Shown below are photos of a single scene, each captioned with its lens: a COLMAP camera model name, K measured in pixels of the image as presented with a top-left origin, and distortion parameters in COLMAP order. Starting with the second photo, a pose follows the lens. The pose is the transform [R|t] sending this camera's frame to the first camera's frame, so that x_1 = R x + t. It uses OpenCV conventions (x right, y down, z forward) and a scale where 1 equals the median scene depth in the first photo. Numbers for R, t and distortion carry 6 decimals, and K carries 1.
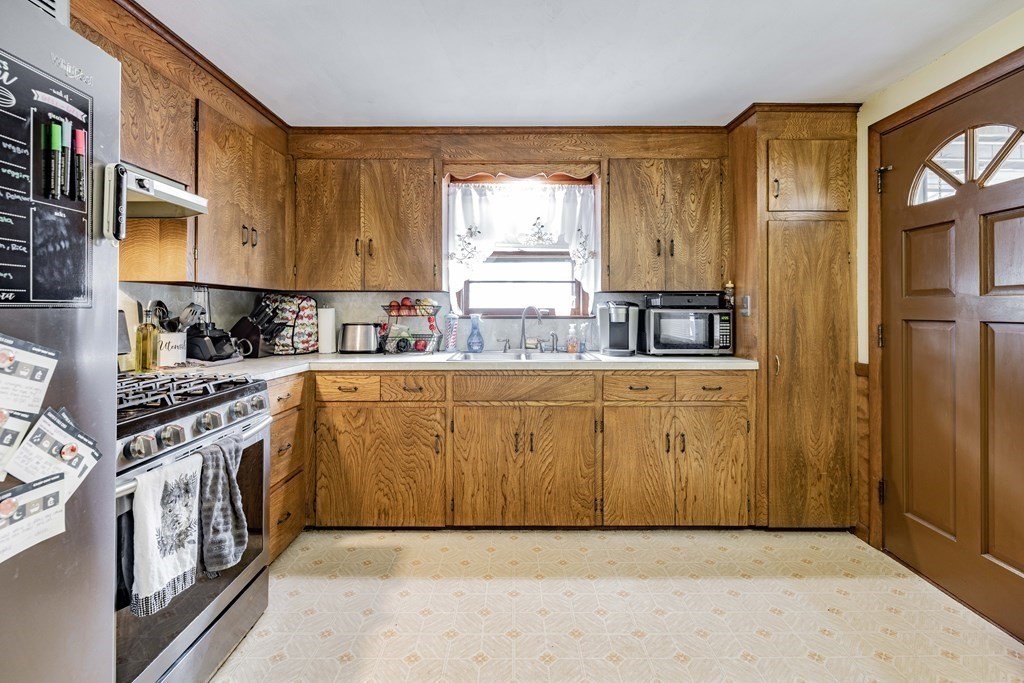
lens RADIAL K [[444.0, 0, 510.6], [0, 444.0, 309.2], [0, 0, 1]] dist [-0.002742, 0.000569]
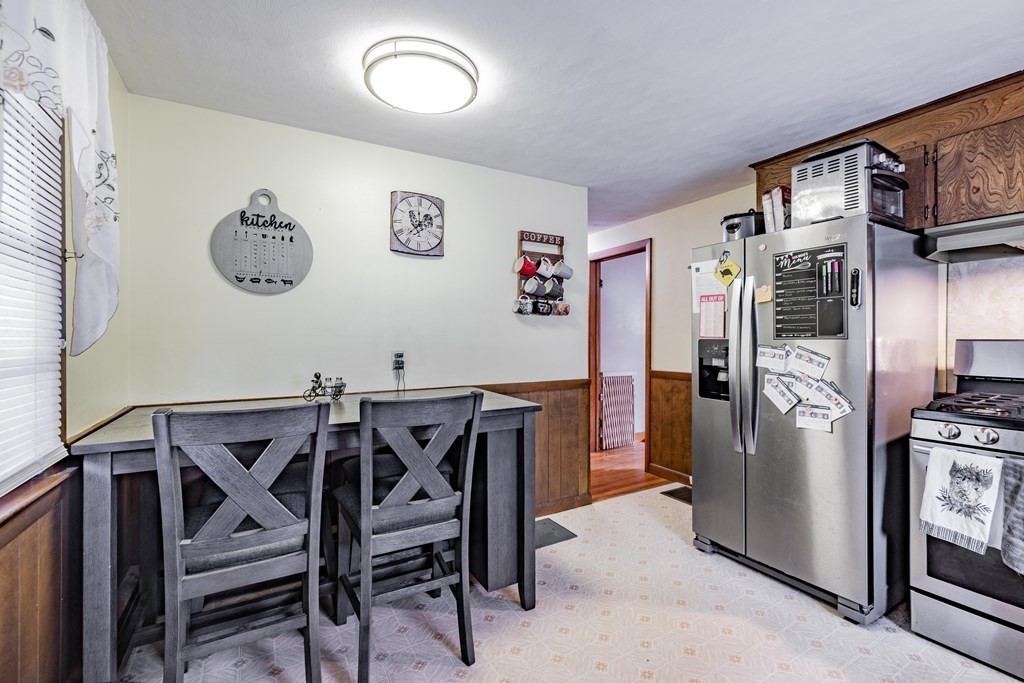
lens RADIAL K [[444.0, 0, 516.2], [0, 444.0, 339.1], [0, 0, 1]] dist [-0.002742, 0.000569]
pose [[-0.859503, 0.001990, -0.511127, 0.582304], [0.003244, 0.999994, -0.001561, -0.001255], [0.511121, -0.002999, -0.859504, 0.757029]]
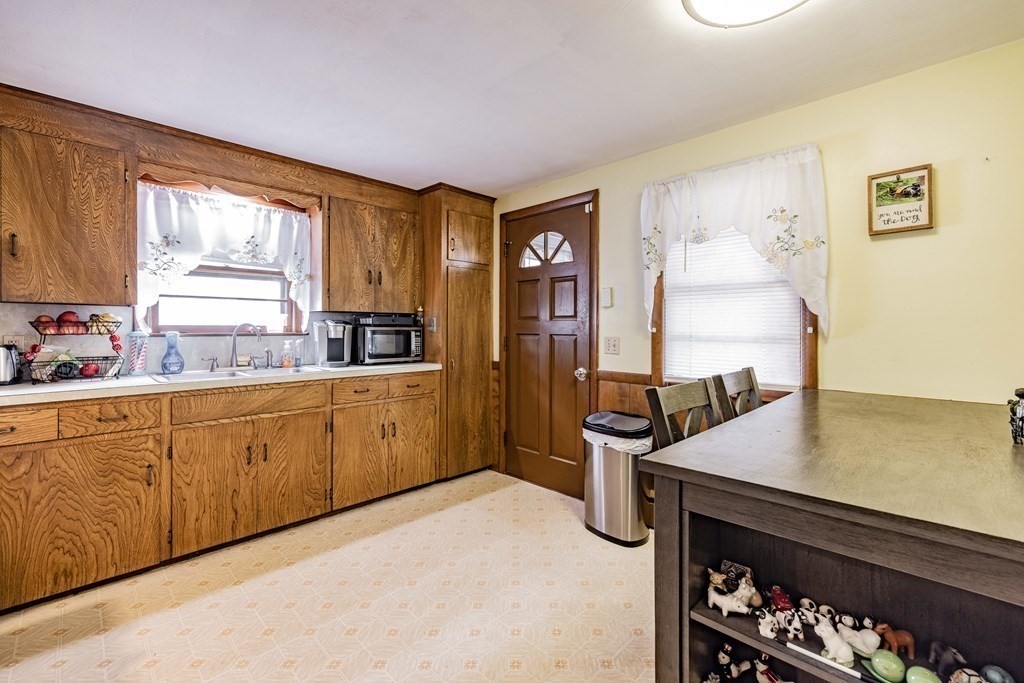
lens RADIAL K [[444.0, 0, 513.3], [0, 444.0, 330.7], [0, 0, 1]] dist [-0.002742, 0.000569]
pose [[0.704167, -0.003433, 0.710026, -0.286236], [-0.004045, 0.999953, 0.008847, -0.002462], [-0.710023, -0.009102, 0.704120, -0.164689]]
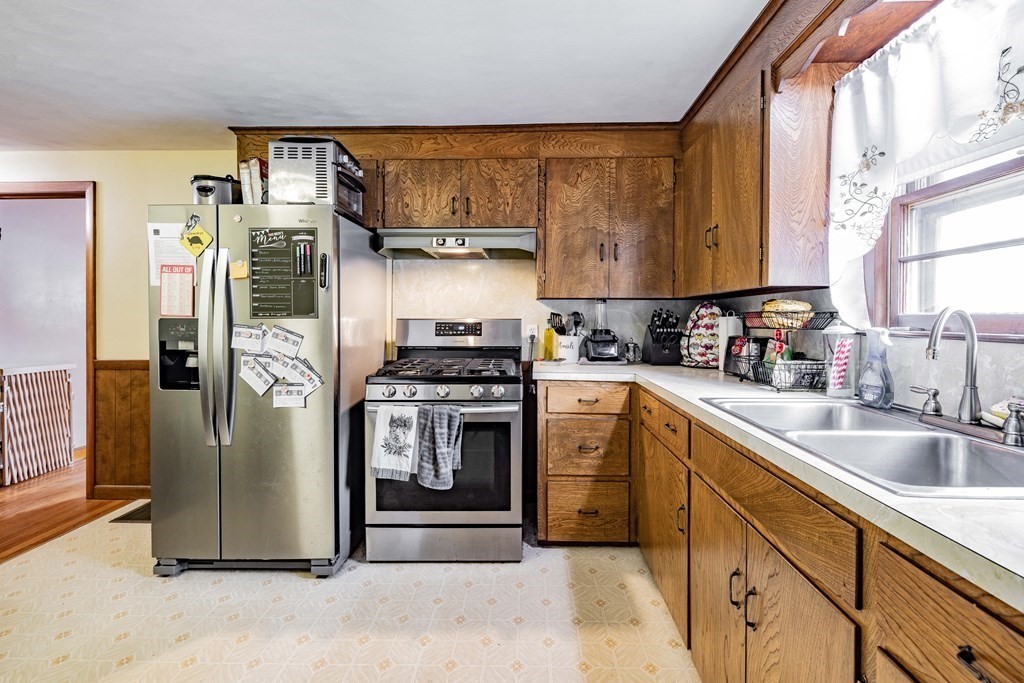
lens RADIAL K [[444.0, 0, 519.8], [0, 444.0, 323.7], [0, 0, 1]] dist [-0.002742, 0.000569]
pose [[-0.012920, 0.012886, -0.999834, 0.513894], [0.002229, 0.999915, 0.012858, -0.000197], [0.999914, -0.002062, -0.012948, 0.778017]]
